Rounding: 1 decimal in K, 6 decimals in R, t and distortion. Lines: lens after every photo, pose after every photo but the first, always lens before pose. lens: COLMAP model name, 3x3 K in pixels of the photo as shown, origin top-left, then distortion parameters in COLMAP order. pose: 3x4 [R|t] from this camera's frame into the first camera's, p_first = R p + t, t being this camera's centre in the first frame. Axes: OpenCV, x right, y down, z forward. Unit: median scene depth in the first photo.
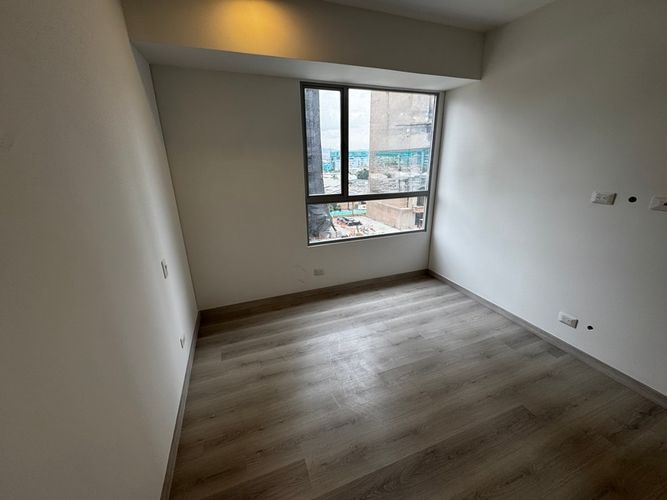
lens RADIAL K [[267.9, 0, 334.5], [0, 267.9, 250.7], [0, 0, 1]] dist [-0.003707, 0.000199]
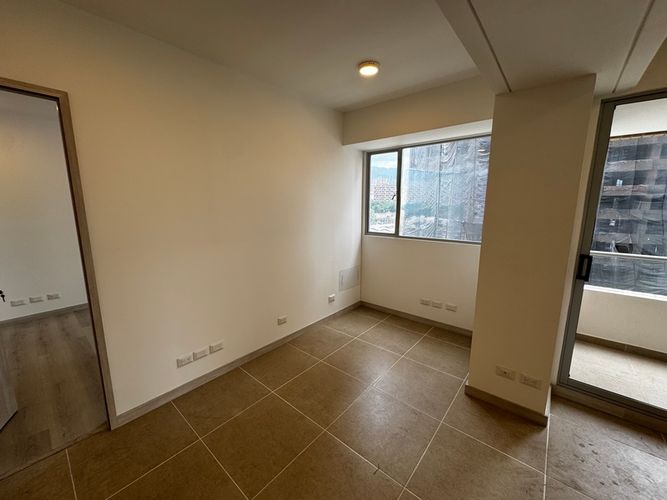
lens RADIAL K [[267.9, 0, 333.1], [0, 267.9, 250.0], [0, 0, 1]] dist [-0.003707, 0.000199]
pose [[0.485144, 0.167969, -0.858150, 1.025998], [-0.283147, 0.958680, 0.027572, -0.082201], [0.827323, 0.229606, 0.512658, 0.175101]]
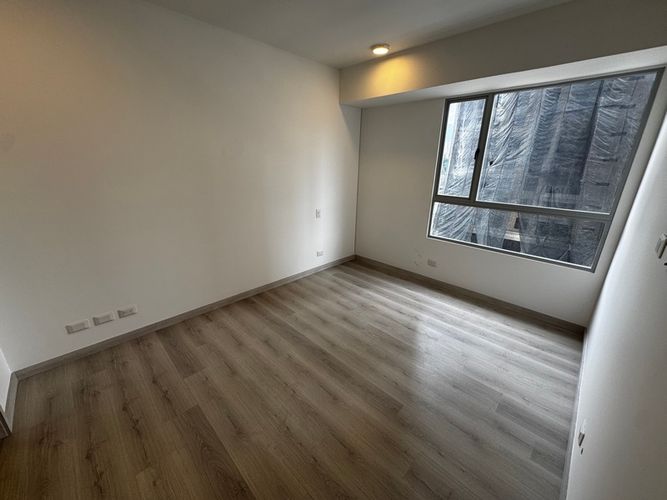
lens RADIAL K [[267.9, 0, 335.1], [0, 267.9, 254.1], [0, 0, 1]] dist [-0.003707, 0.000199]
pose [[0.416839, 0.319131, -0.851117, 0.824457], [-0.313116, 0.929448, 0.195152, -0.055086], [0.853348, 0.185152, 0.487356, 0.103228]]
